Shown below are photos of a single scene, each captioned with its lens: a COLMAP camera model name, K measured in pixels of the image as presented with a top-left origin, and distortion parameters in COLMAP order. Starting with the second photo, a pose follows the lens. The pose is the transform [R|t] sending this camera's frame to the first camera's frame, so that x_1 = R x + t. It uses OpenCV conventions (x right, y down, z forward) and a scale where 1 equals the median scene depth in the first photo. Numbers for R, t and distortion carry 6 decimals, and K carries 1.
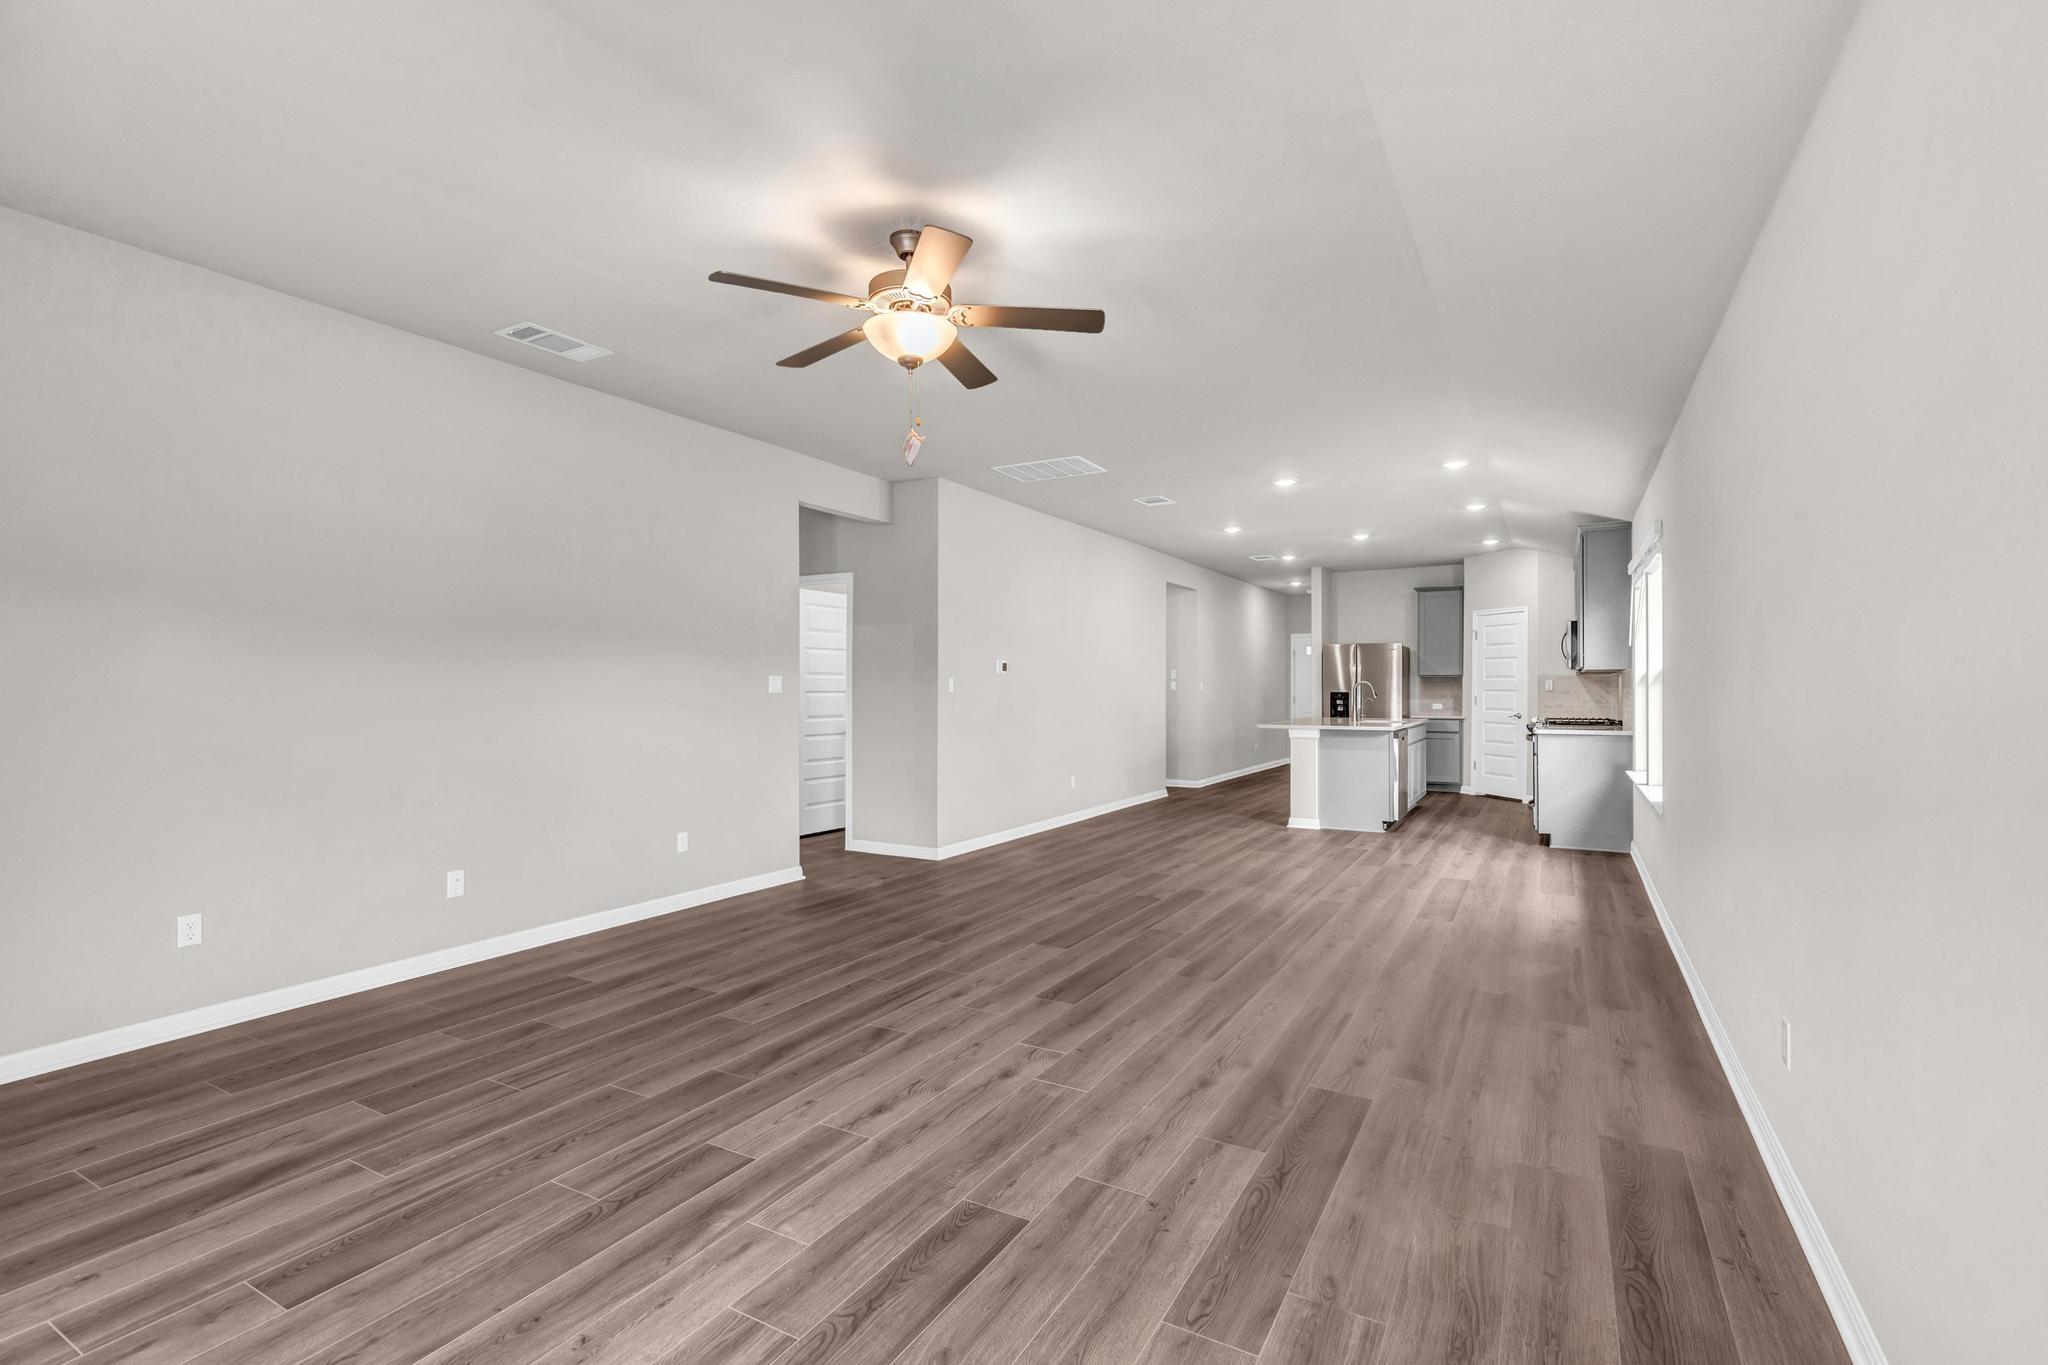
lens RADIAL K [[923.8, 0, 1024.8], [0, 923.8, 693.9], [0, 0, 1]] dist [0.011030, -0.003292]
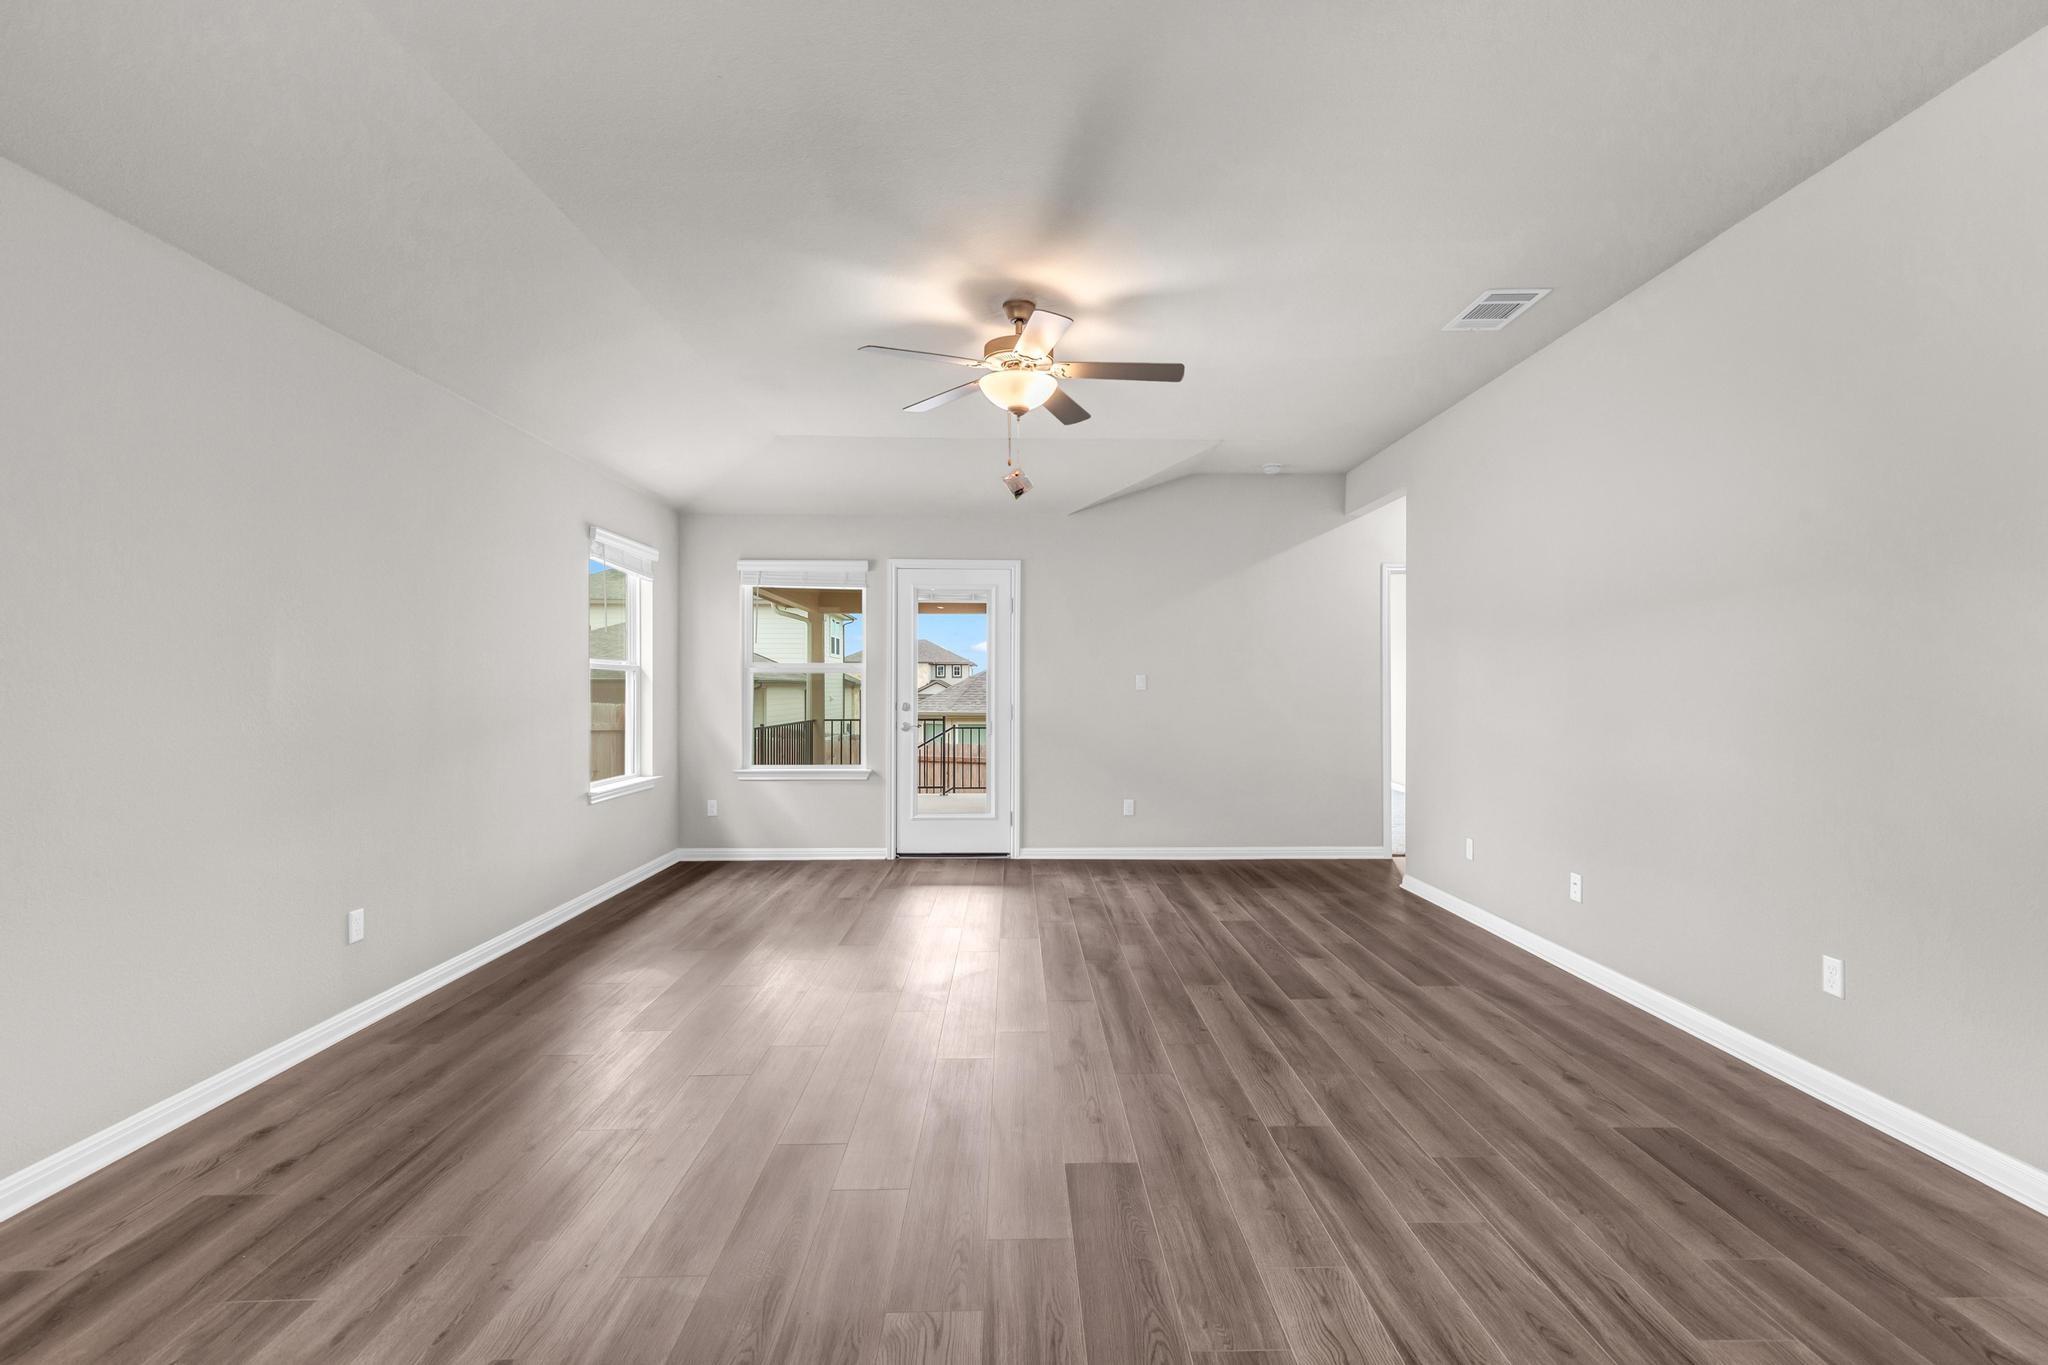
lens RADIAL K [[923.8, 0, 1033.5], [0, 923.8, 692.1], [0, 0, 1]] dist [0.011030, -0.003292]
pose [[-0.854260, 0.005341, -0.519819, 0.186224], [0.000163, 0.999950, 0.010006, -0.003200], [0.519847, 0.008463, -0.854218, 0.787261]]
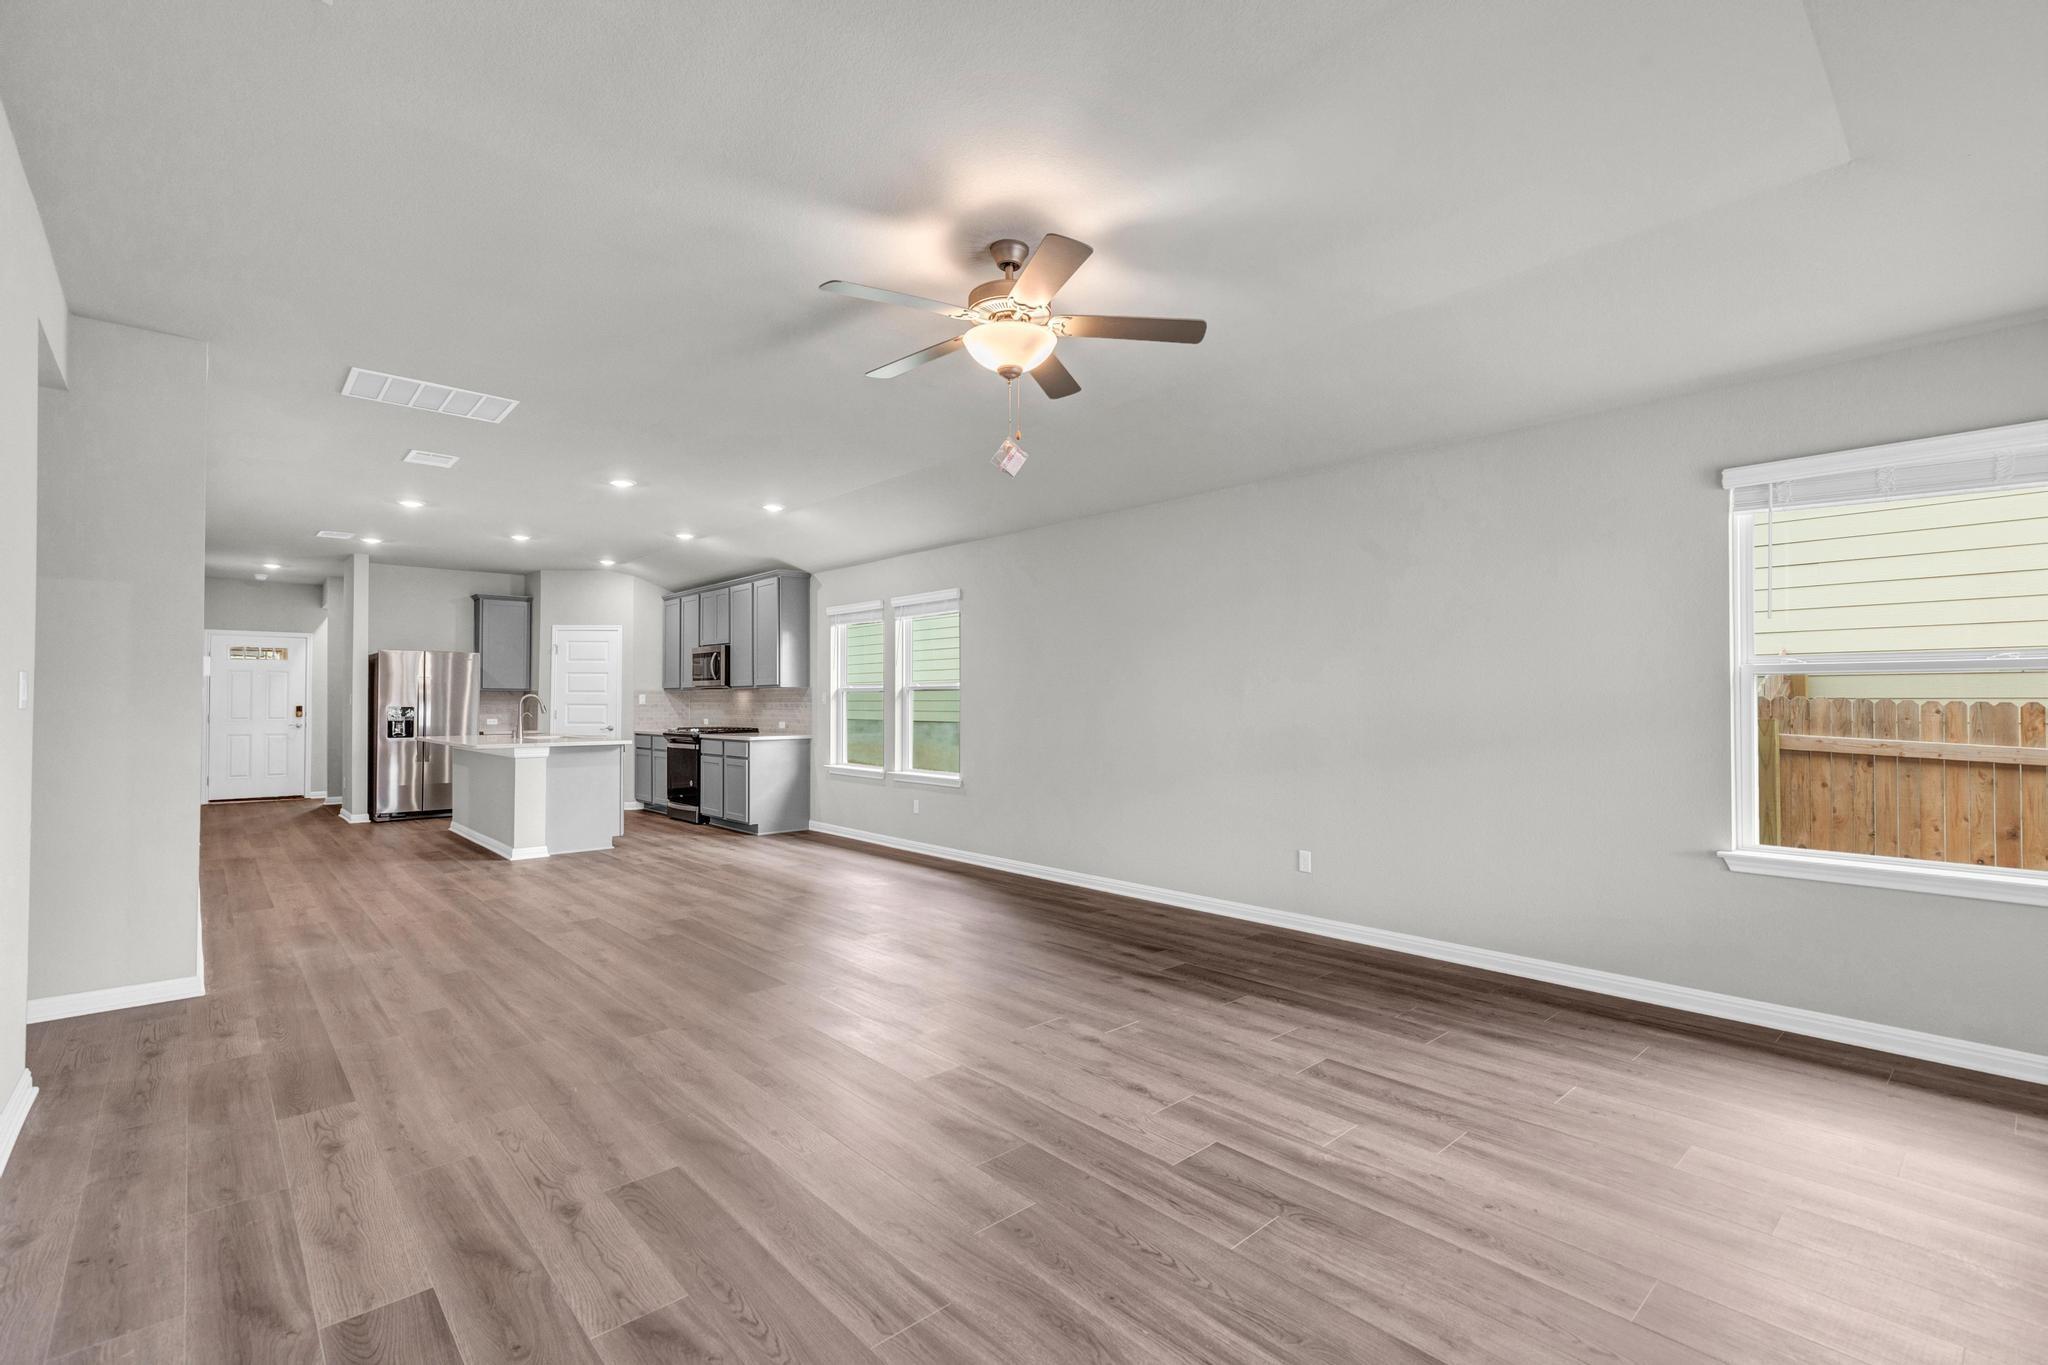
lens RADIAL K [[923.8, 0, 1041.2], [0, 923.8, 686.9], [0, 0, 1]] dist [0.011030, -0.003292]
pose [[0.300633, 0.016644, 0.953595, -0.412393], [0.005832, 0.999797, -0.019289, -0.000427], [-0.953722, 0.011360, 0.300474, 0.259872]]
